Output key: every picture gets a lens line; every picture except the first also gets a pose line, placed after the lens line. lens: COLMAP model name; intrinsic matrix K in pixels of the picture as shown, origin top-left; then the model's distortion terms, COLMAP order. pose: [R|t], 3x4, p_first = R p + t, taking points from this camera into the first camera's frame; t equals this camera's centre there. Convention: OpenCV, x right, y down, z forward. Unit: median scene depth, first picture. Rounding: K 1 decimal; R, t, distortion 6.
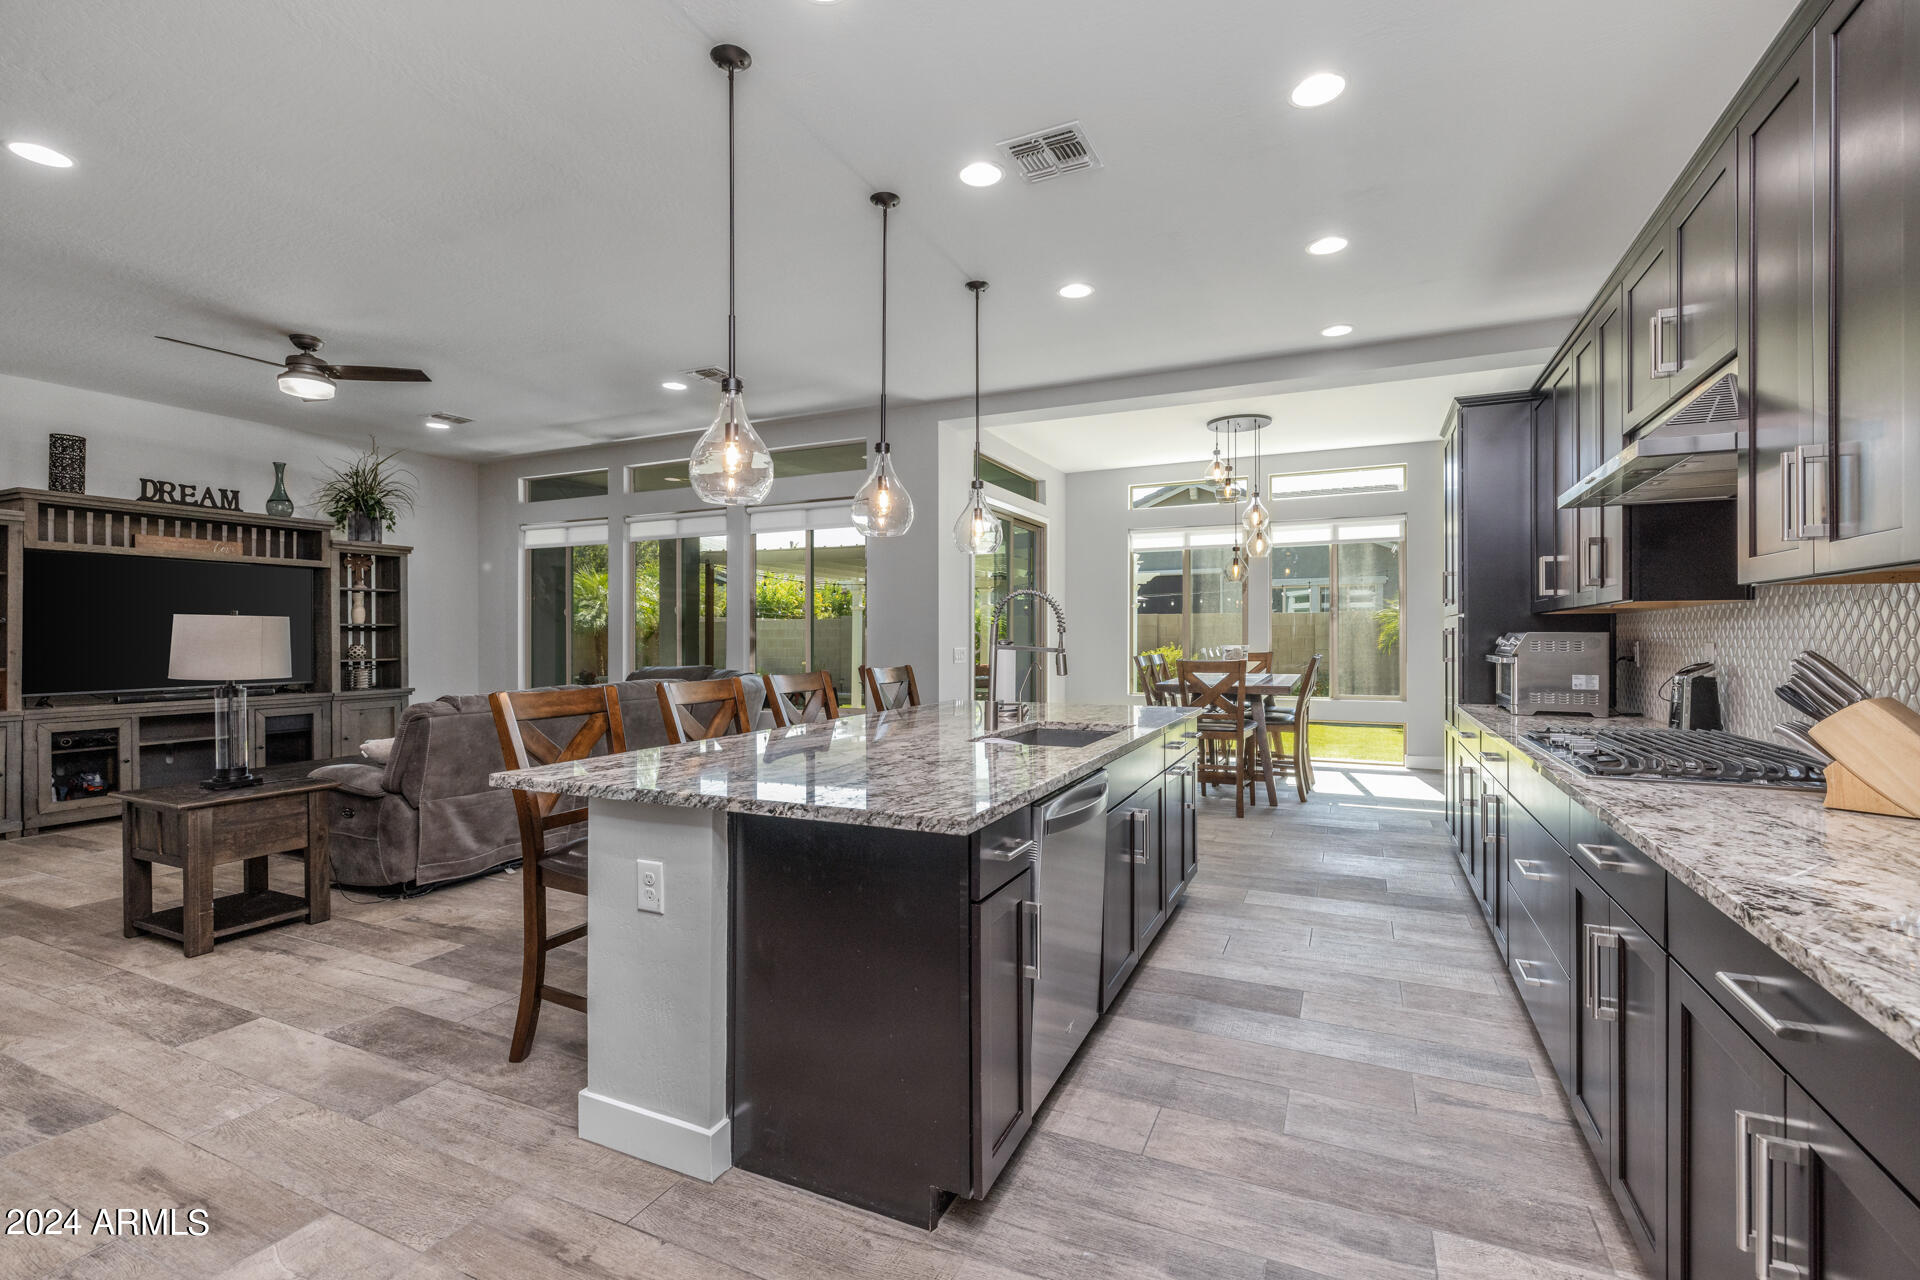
lens RADIAL K [[817.2, 0, 975.6], [0, 817.2, 635.2], [0, 0, 1]] dist [0.003576, 0.000339]
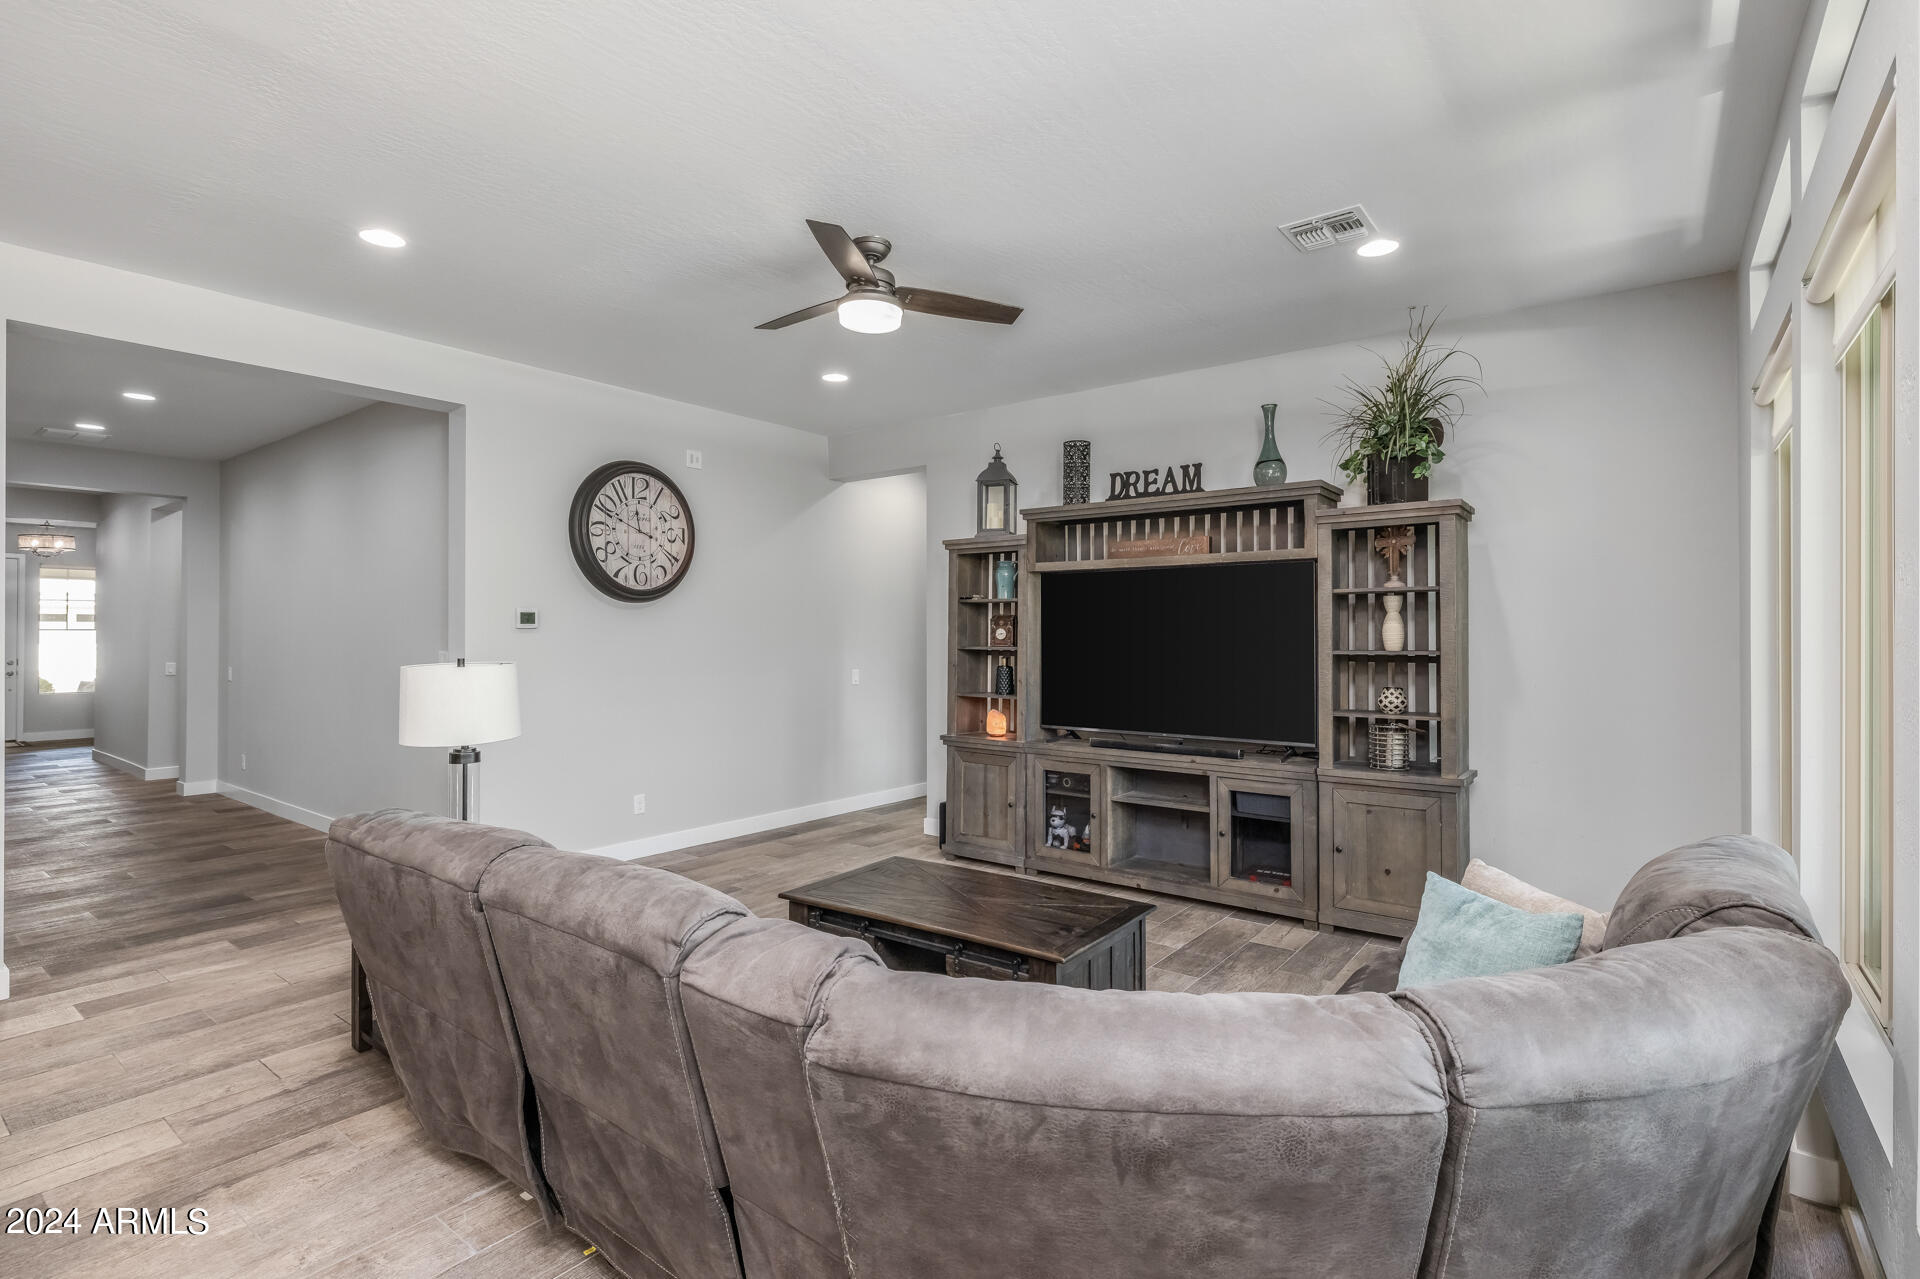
lens RADIAL K [[939.5, 0, 930.3], [0, 939.5, 627.3], [0, 0, 1]] dist [0.000257, 0.001487]
pose [[-0.253528, -0.002208, -0.967325, -0.063710], [0.002990, 0.999991, -0.003067, -0.034952], [0.967323, -0.003670, -0.253519, 1.036724]]
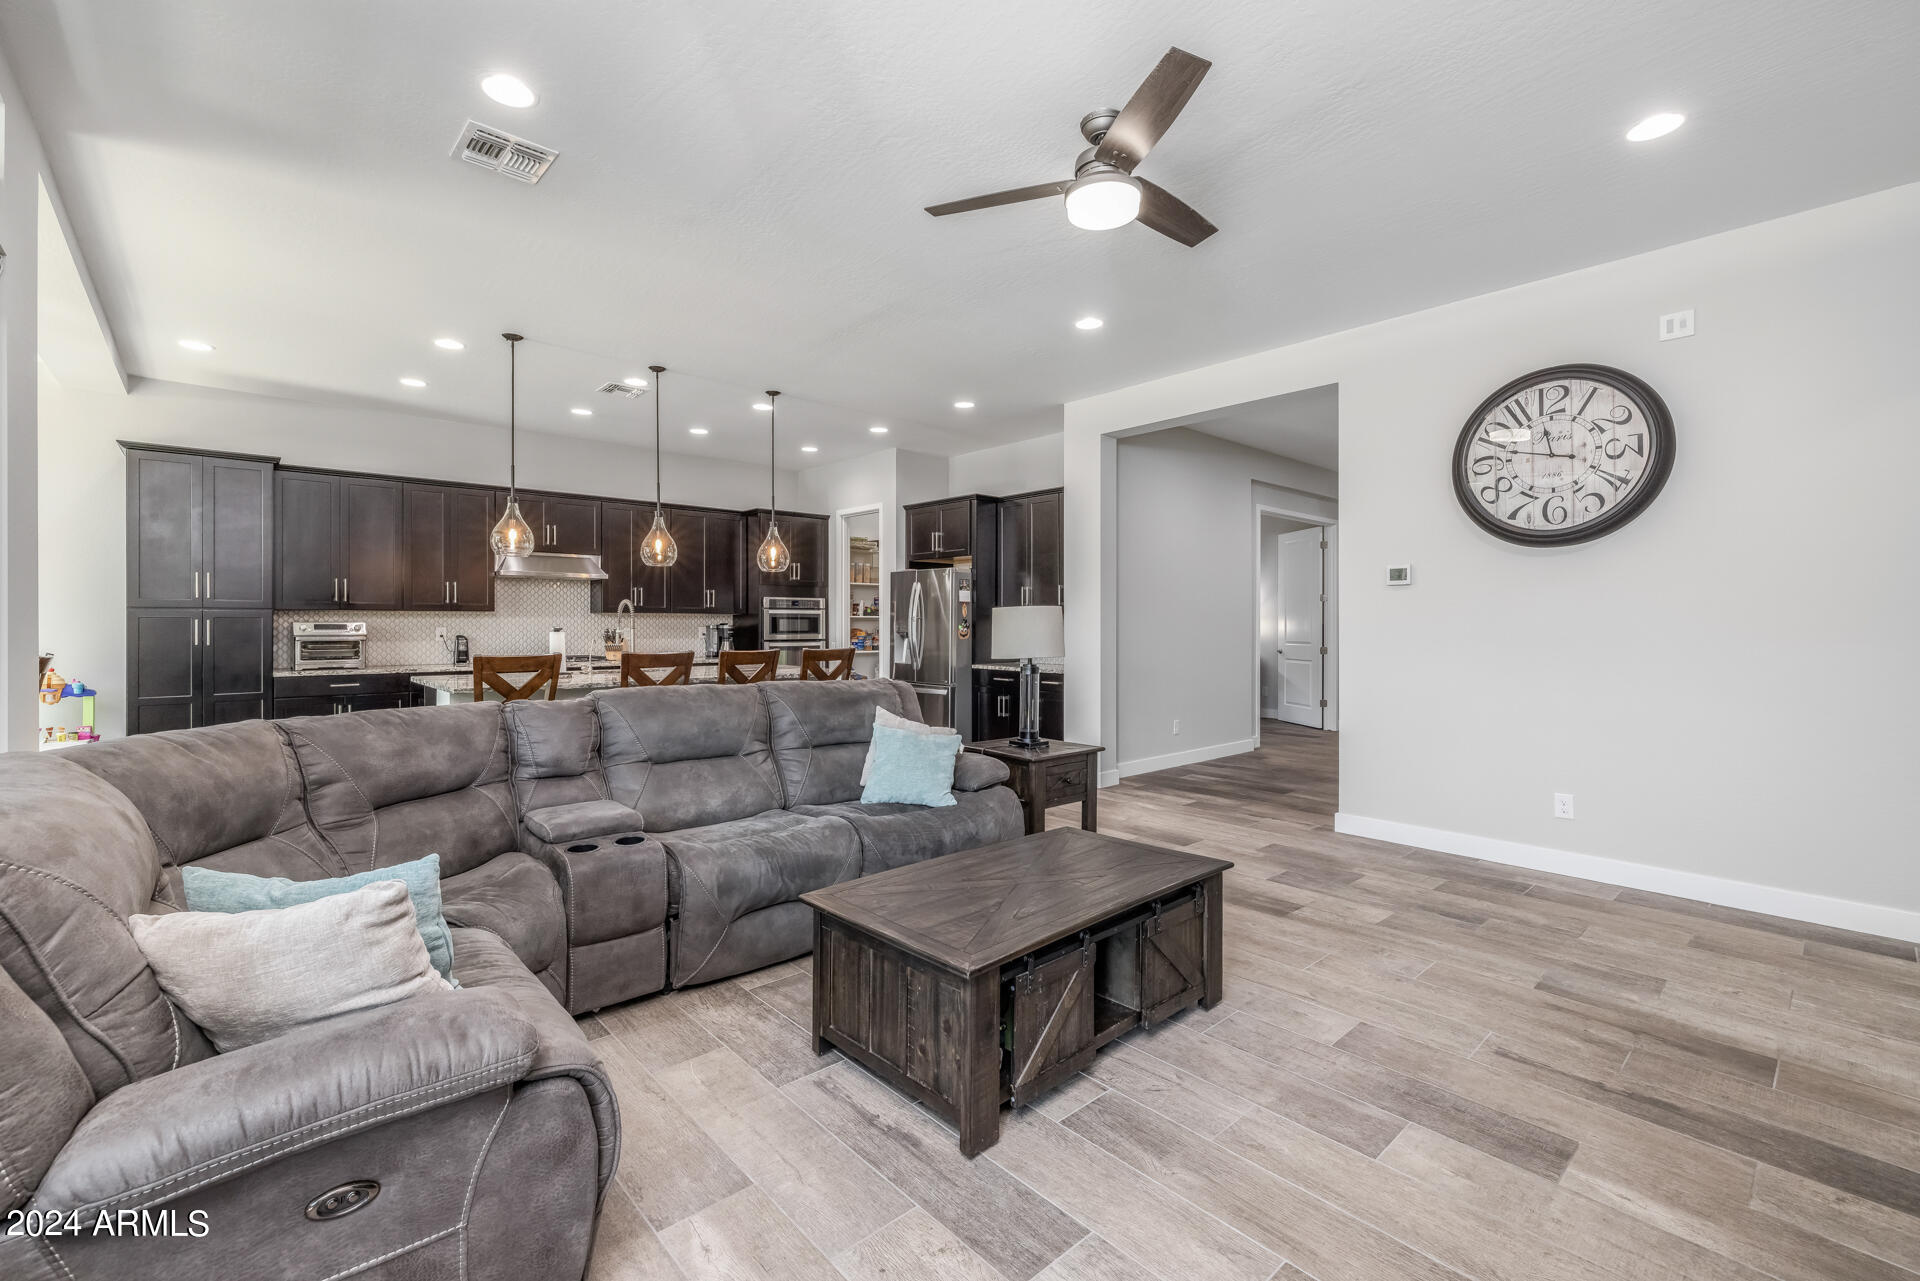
lens RADIAL K [[817.2, 0, 962.4], [0, 817.2, 632.1], [0, 0, 1]] dist [0.003576, 0.000339]
pose [[-0.913417, -0.004520, 0.406999, -0.801996], [-0.001476, 0.999969, 0.007793, 0.002362], [-0.407022, 0.006518, -0.913395, 1.315316]]
